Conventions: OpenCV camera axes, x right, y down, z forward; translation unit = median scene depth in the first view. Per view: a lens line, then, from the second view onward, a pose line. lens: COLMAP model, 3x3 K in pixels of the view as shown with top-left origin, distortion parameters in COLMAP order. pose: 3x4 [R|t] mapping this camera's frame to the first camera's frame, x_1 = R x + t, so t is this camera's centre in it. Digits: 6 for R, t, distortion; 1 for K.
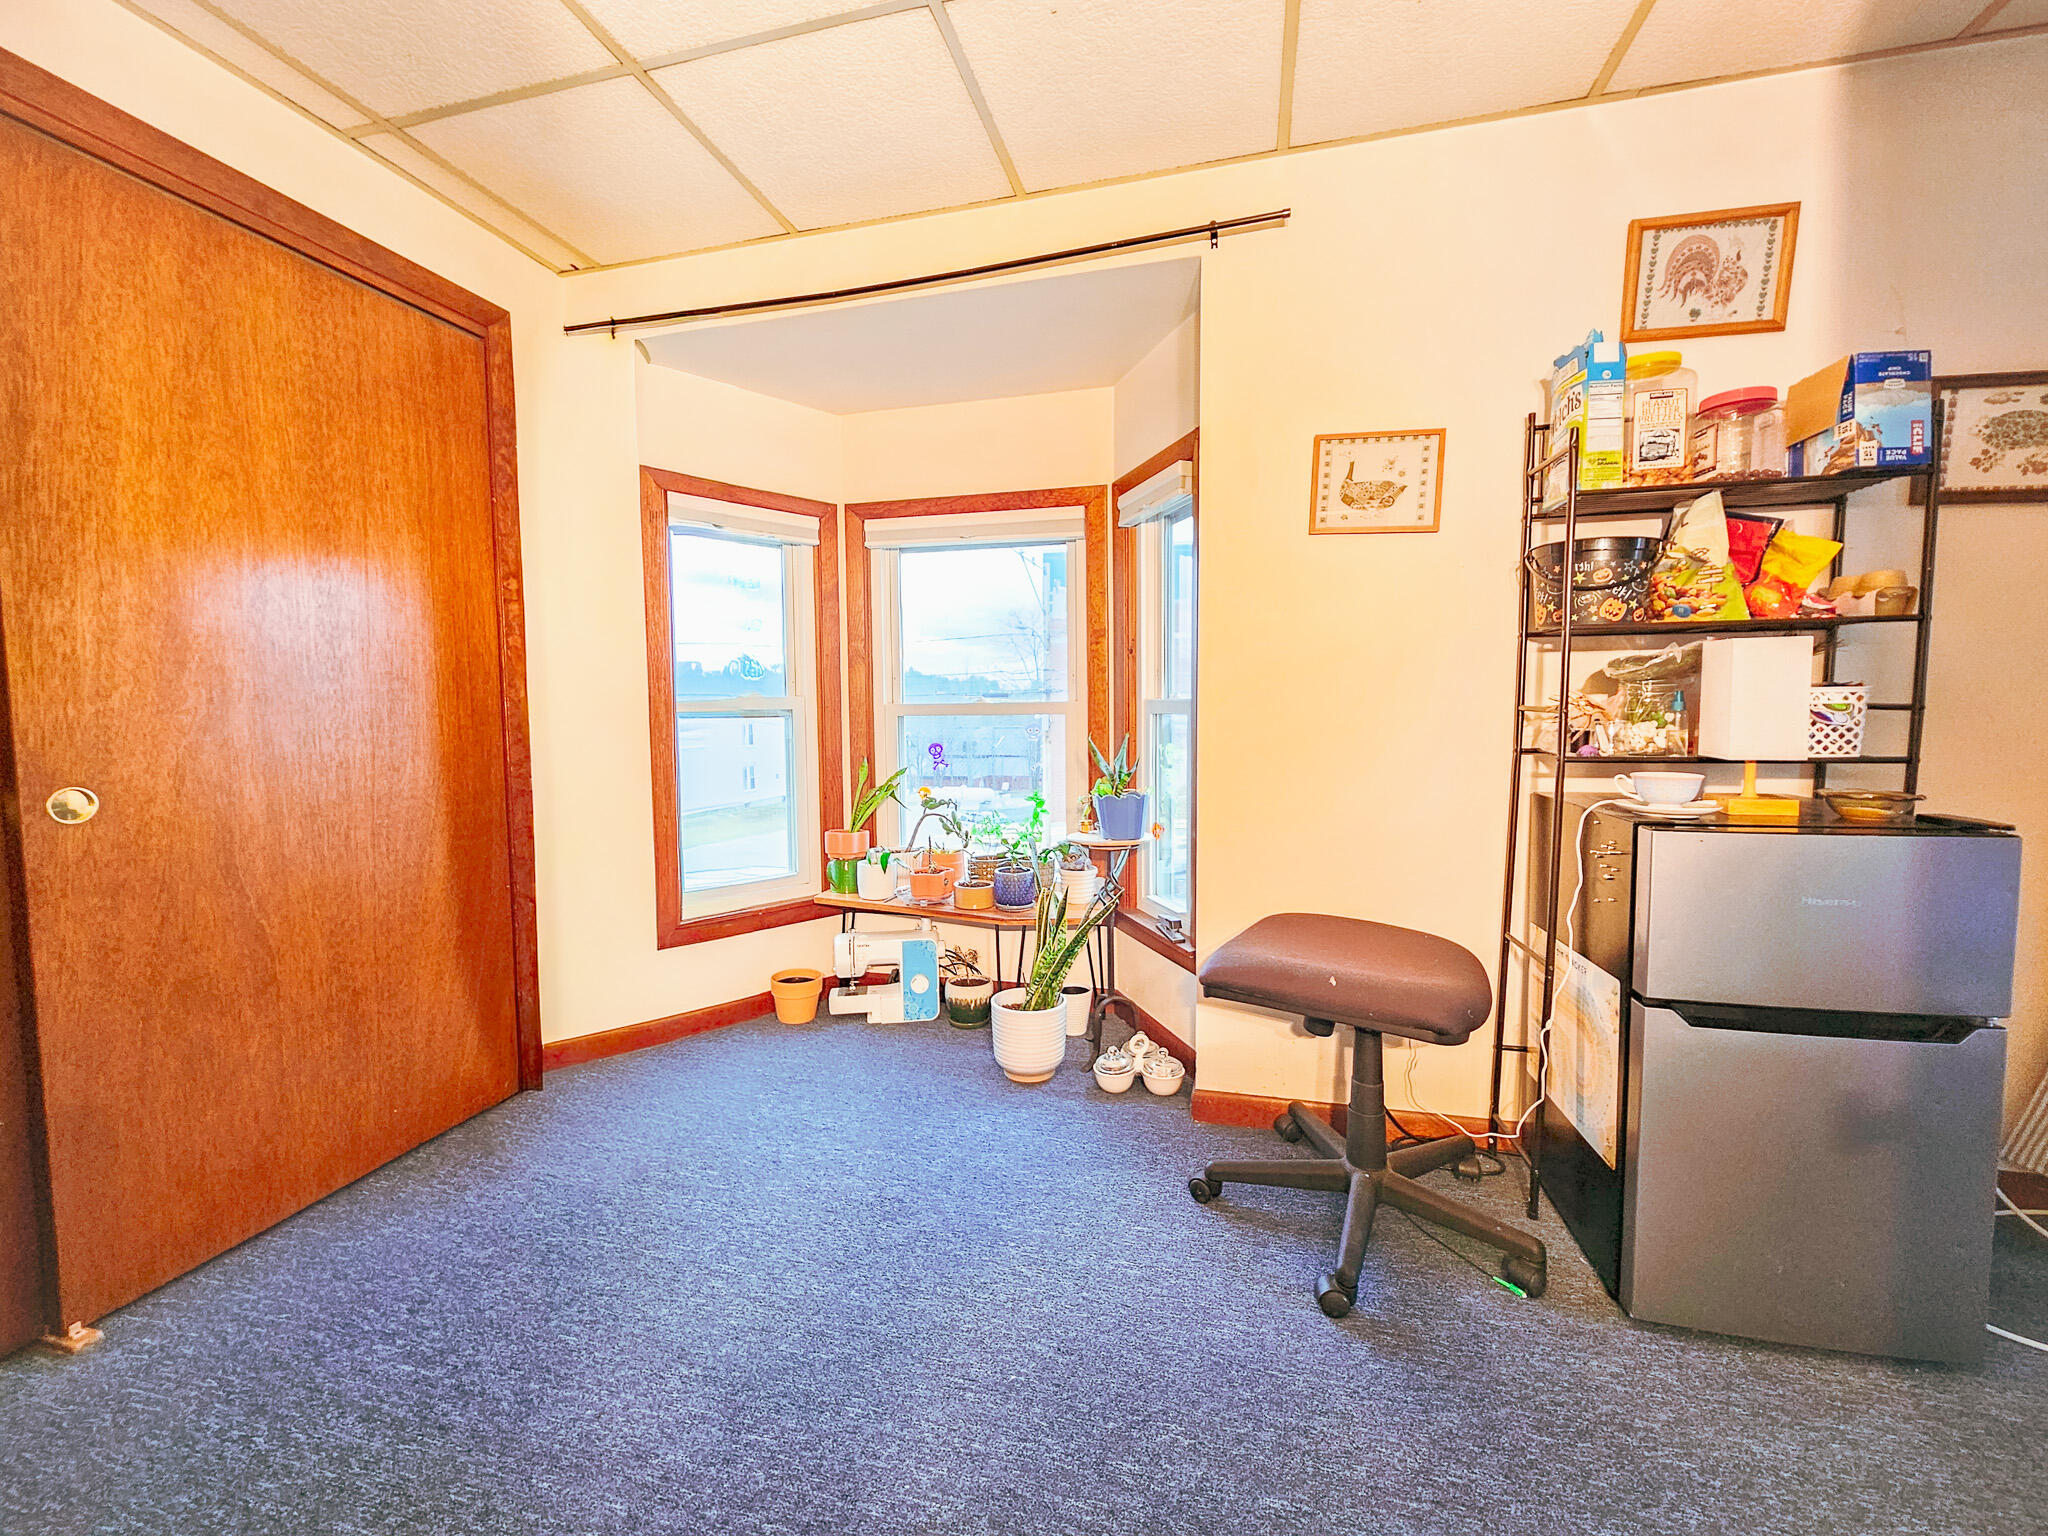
lens RADIAL K [[839.5, 0, 1024.9], [0, 839.5, 759.7], [0, 0, 1]] dist [-0.002558, 0.000435]
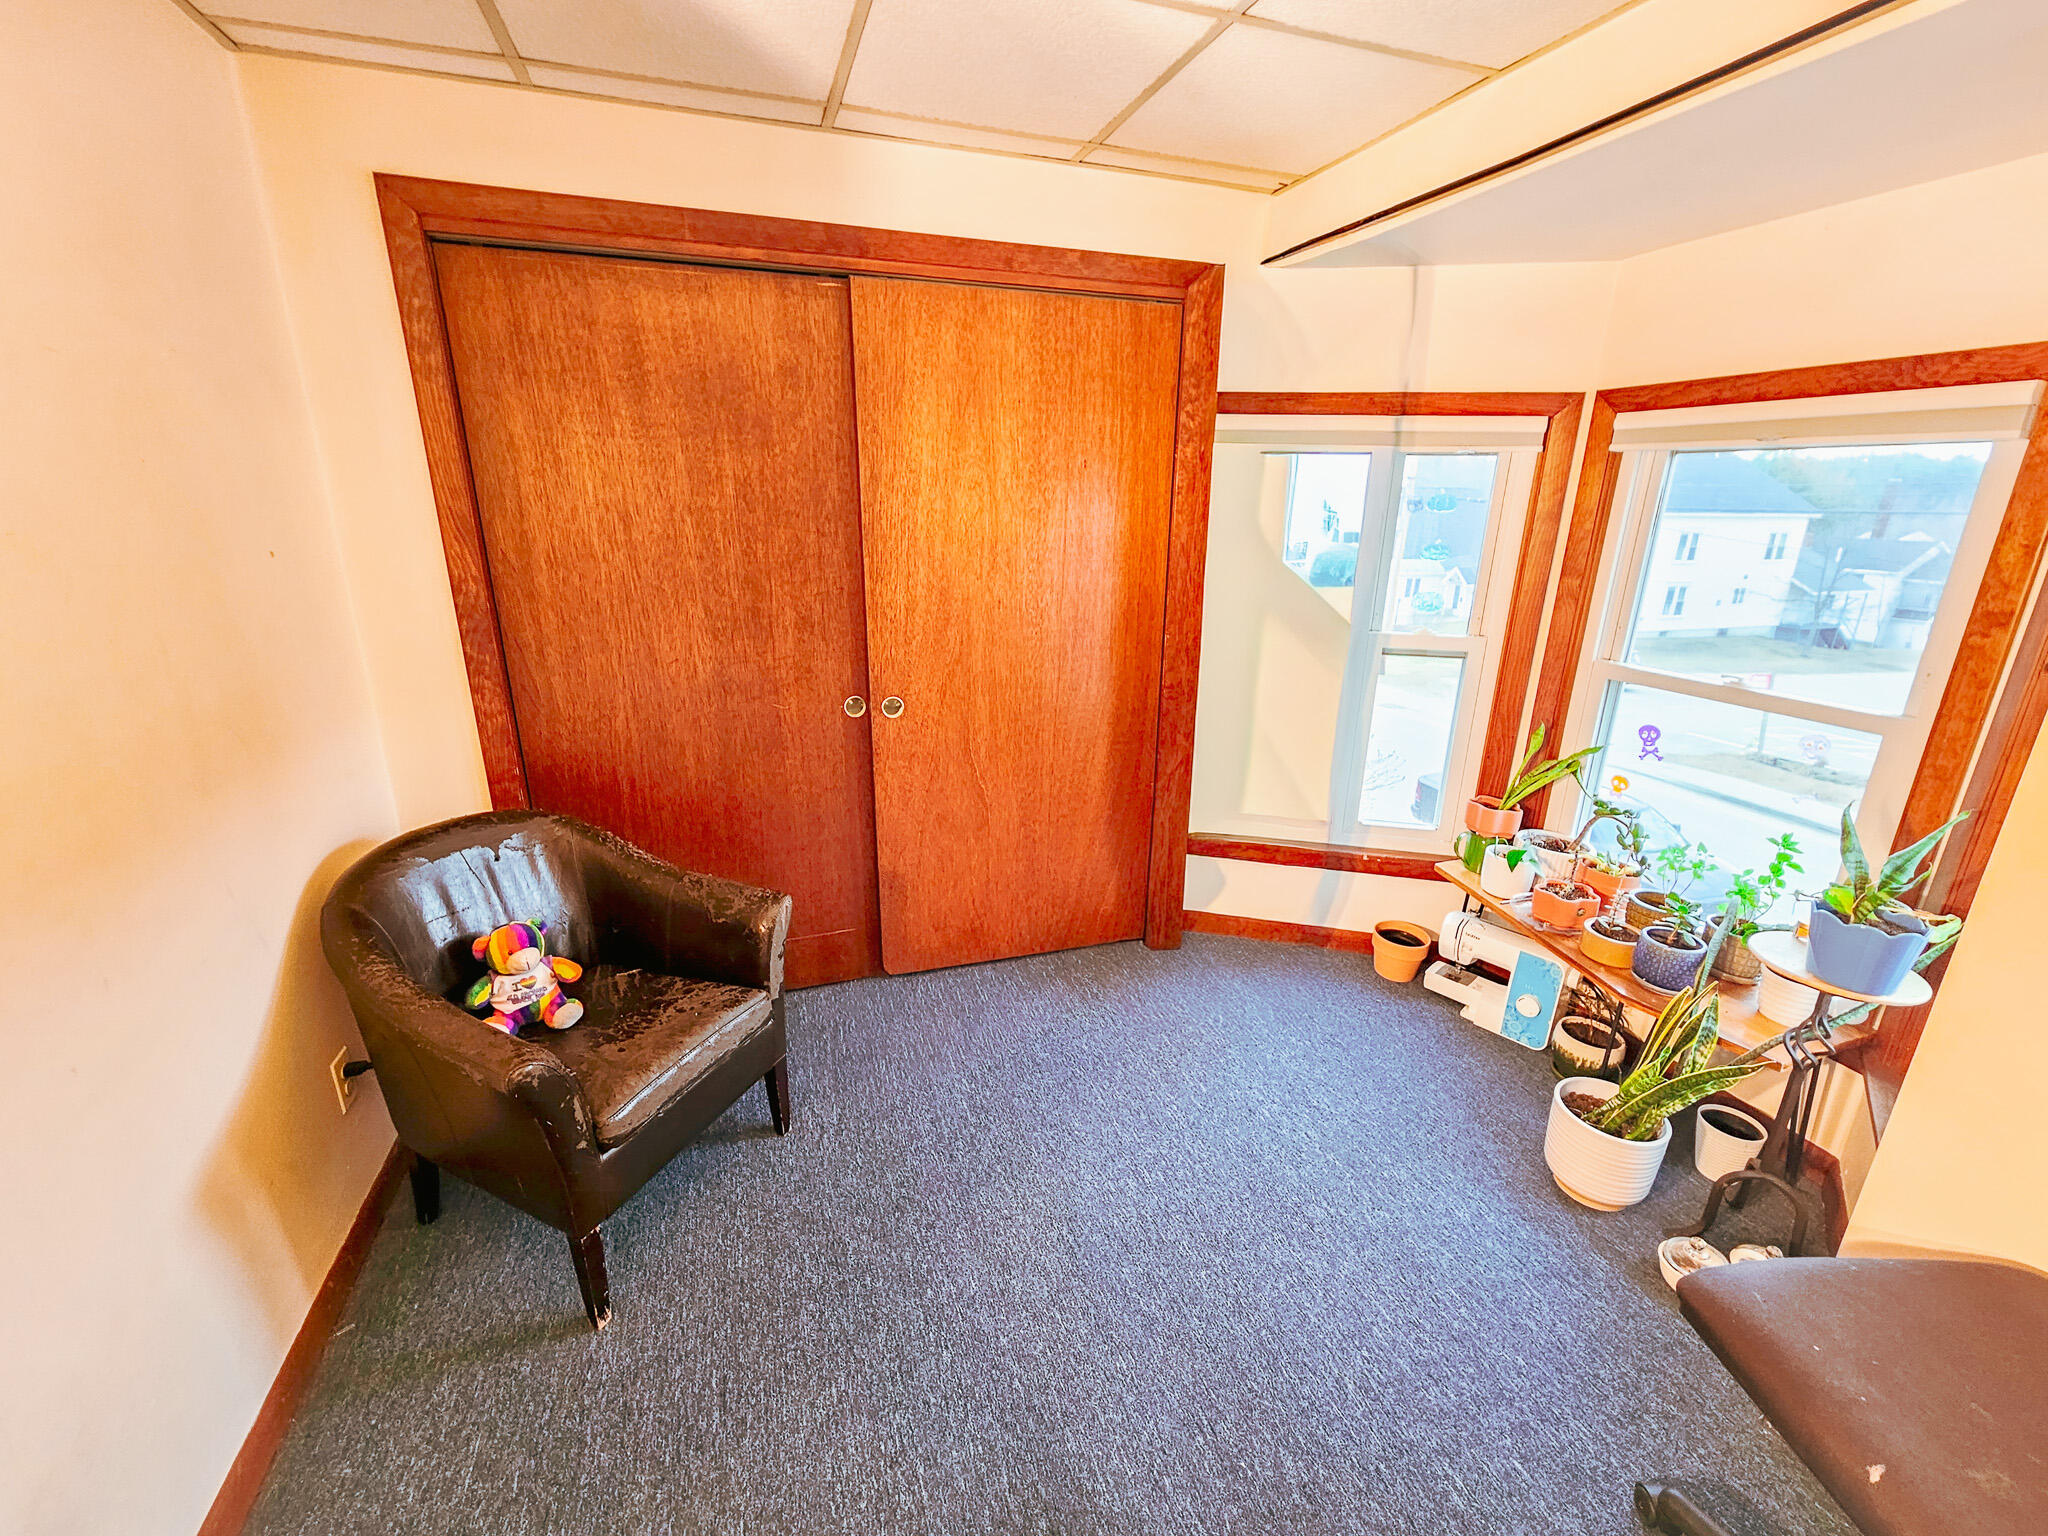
lens RADIAL K [[839.5, 0, 1031.7], [0, 839.5, 760.4], [0, 0, 1]] dist [-0.002558, 0.000435]
pose [[0.555854, 0.267867, -0.786939, 0.281784], [-0.072858, 0.958716, 0.274875, -0.238540], [0.828081, -0.095455, 0.552422, 0.201655]]
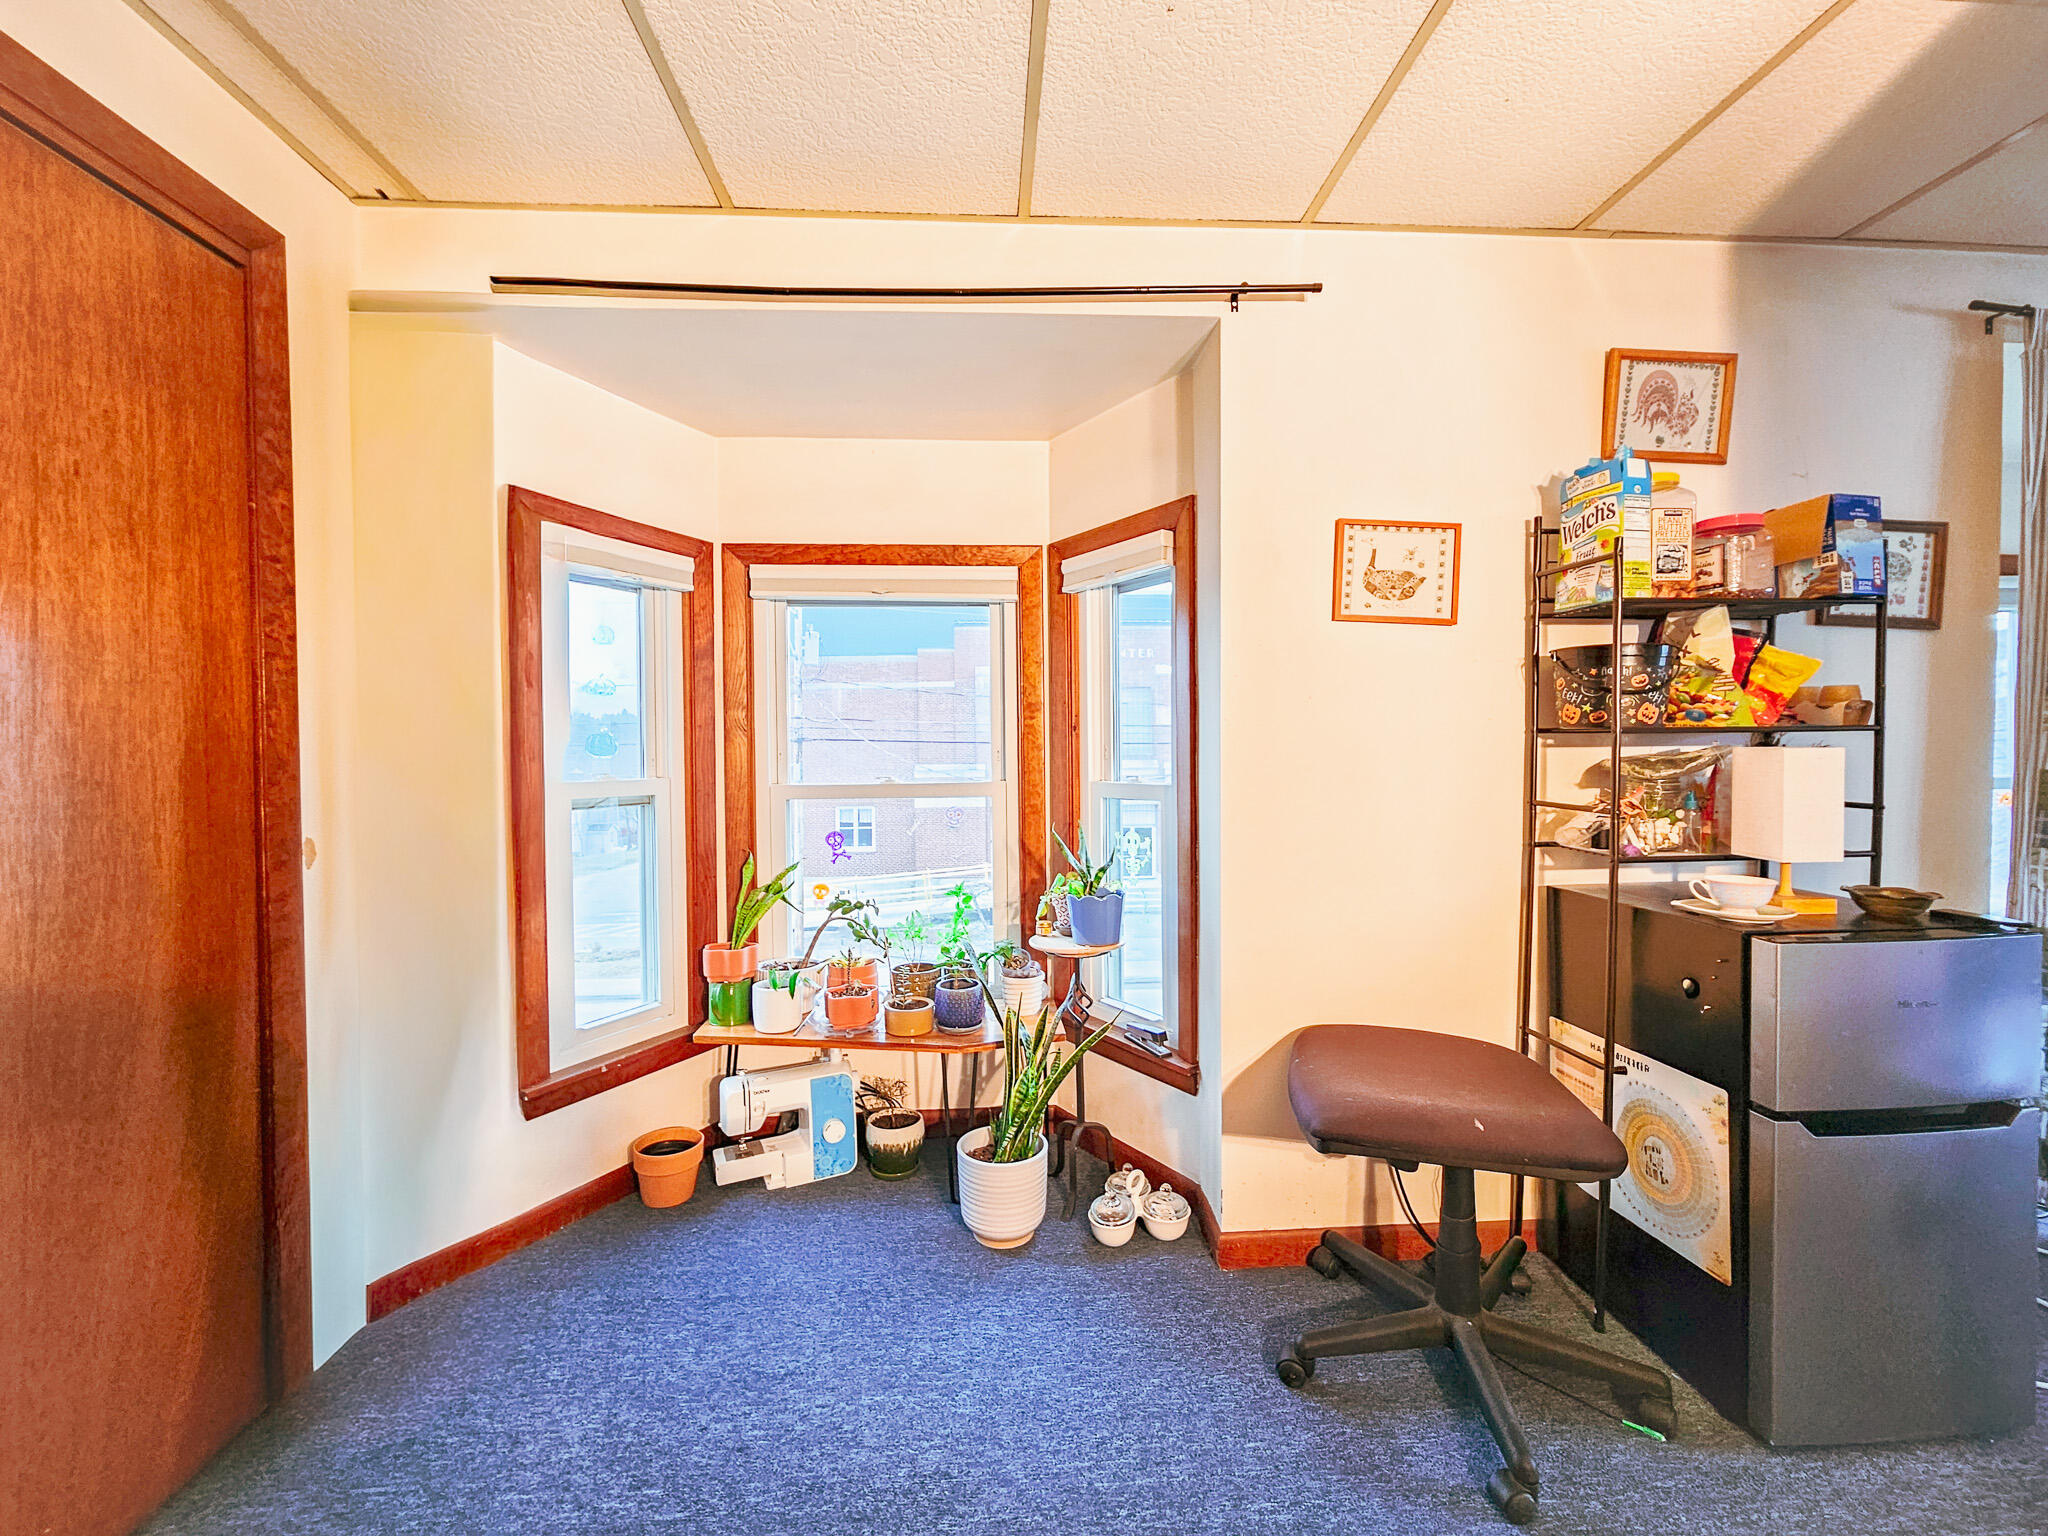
lens RADIAL K [[839.5, 0, 1026.2], [0, 839.5, 760.6], [0, 0, 1]] dist [-0.002558, 0.000435]
pose [[0.951456, -0.003355, 0.307765, -0.282934], [0.019550, 0.998580, -0.049554, -0.069317], [-0.307162, 0.053165, 0.950171, 0.211131]]
